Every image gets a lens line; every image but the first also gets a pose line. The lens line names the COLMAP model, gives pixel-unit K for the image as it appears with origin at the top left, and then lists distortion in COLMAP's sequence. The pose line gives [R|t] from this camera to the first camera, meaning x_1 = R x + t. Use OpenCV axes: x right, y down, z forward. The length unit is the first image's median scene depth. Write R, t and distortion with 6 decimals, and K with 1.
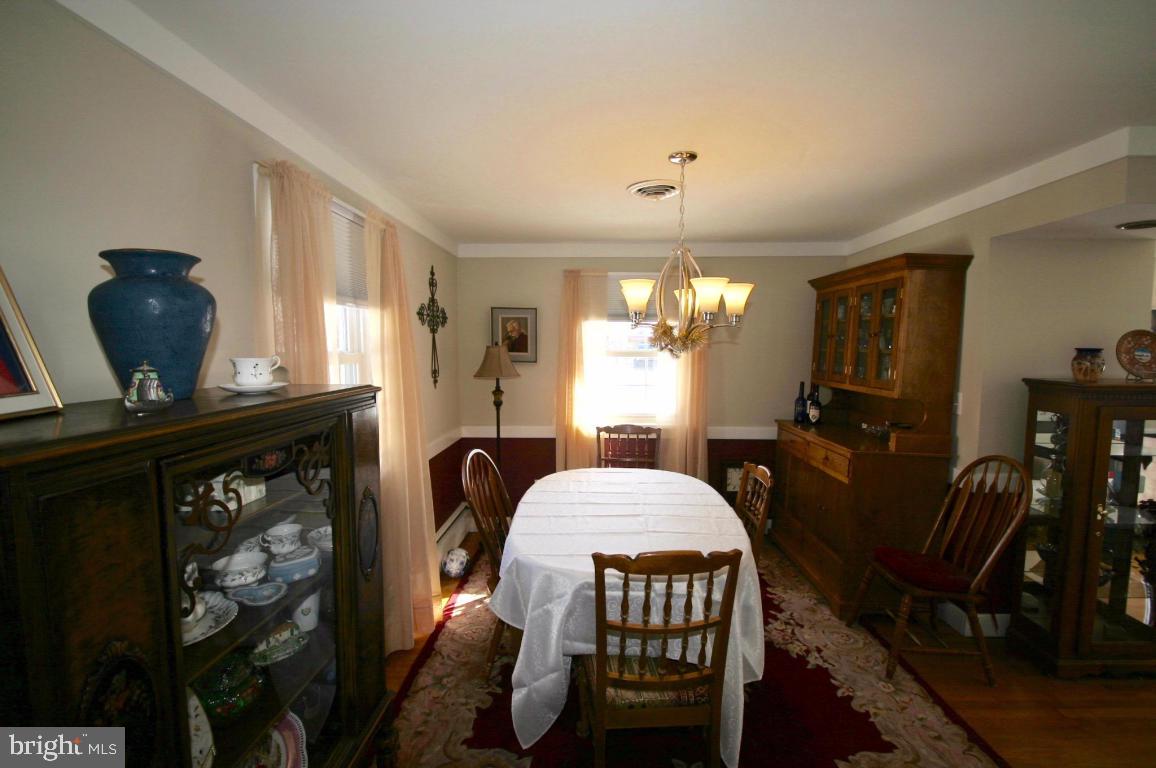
lens RADIAL K [[528.8, 0, 577.4], [0, 528.8, 395.4], [0, 0, 1]] dist [-0.000356, -0.000097]
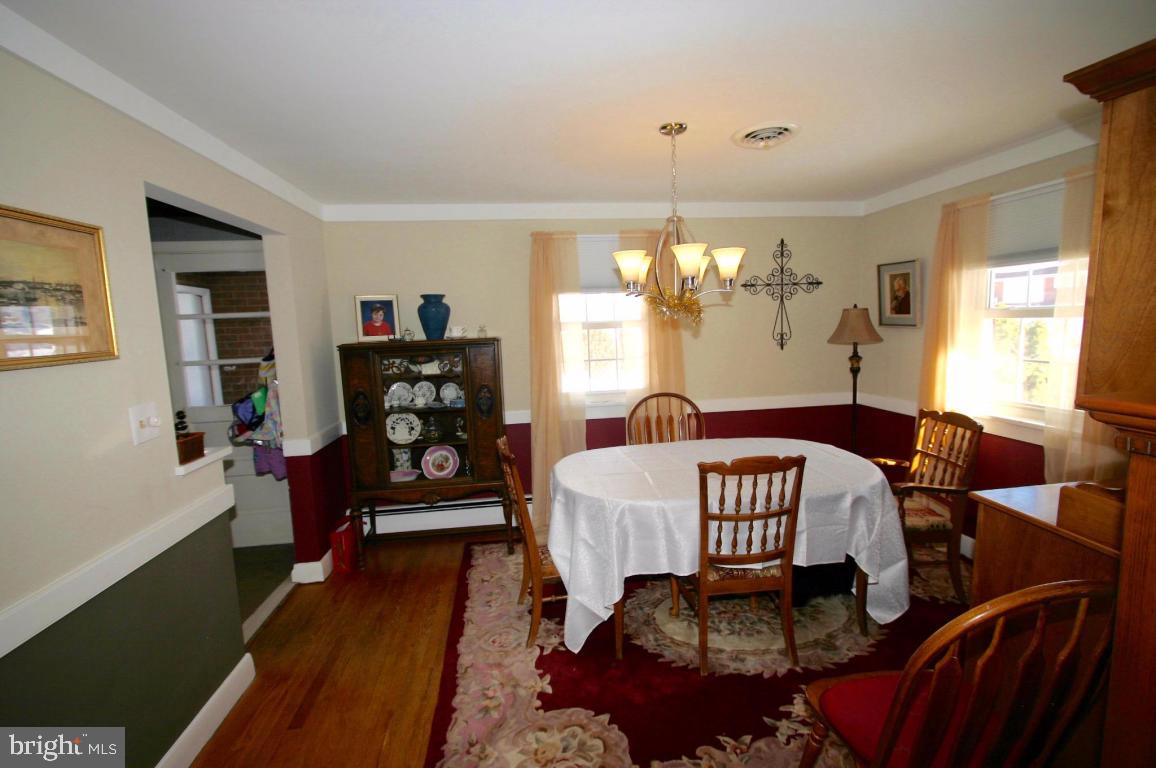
lens RADIAL K [[534.9, 0, 578.0], [0, 534.9, 384.0], [0, 0, 1]] dist [-0.002192, -0.000782]
pose [[0.169746, 0.106695, -0.979695, 0.697667], [-0.059359, 0.993424, 0.097905, -0.024242], [0.983698, 0.041535, 0.174963, 0.357239]]
